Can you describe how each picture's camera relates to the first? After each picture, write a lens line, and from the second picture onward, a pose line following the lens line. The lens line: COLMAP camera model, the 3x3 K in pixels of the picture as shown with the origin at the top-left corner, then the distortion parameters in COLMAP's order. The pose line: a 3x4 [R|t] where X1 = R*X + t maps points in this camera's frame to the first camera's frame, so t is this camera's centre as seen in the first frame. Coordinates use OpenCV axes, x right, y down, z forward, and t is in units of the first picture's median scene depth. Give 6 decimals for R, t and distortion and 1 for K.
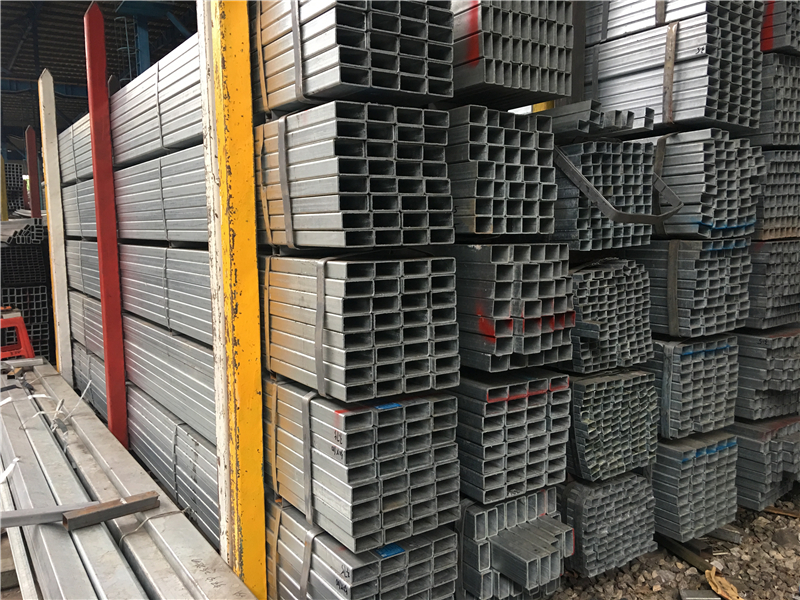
lens RADIAL K [[684.1, 0, 398.1], [0, 684.1, 301.7], [0, 0, 1]] dist [0.100016, -0.134061]
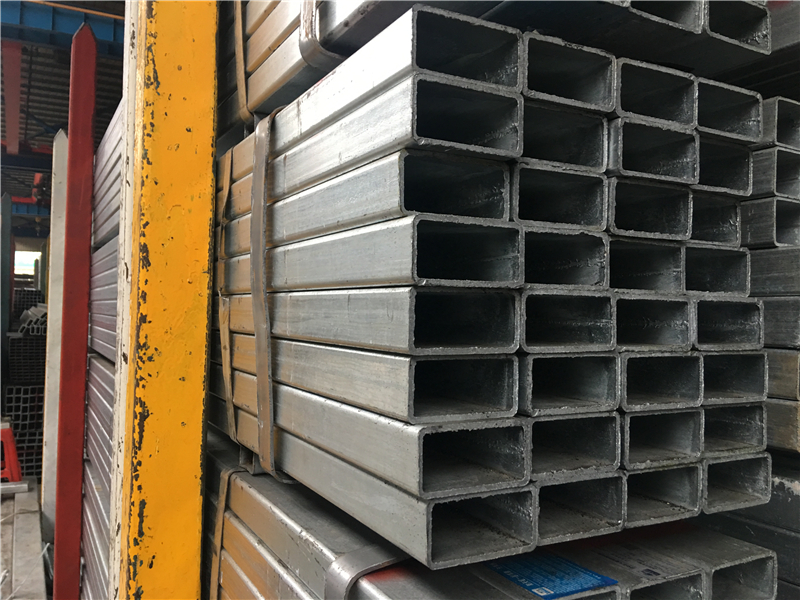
lens RADIAL K [[684.1, 0, 399.3], [0, 684.1, 297.5], [0, 0, 1]] dist [0.100016, -0.134061]
pose [[0.994873, 0.030375, -0.096465, -0.062331], [-0.042656, 0.990868, -0.127914, -0.135964], [0.091699, 0.131373, 0.987083, 0.693640]]
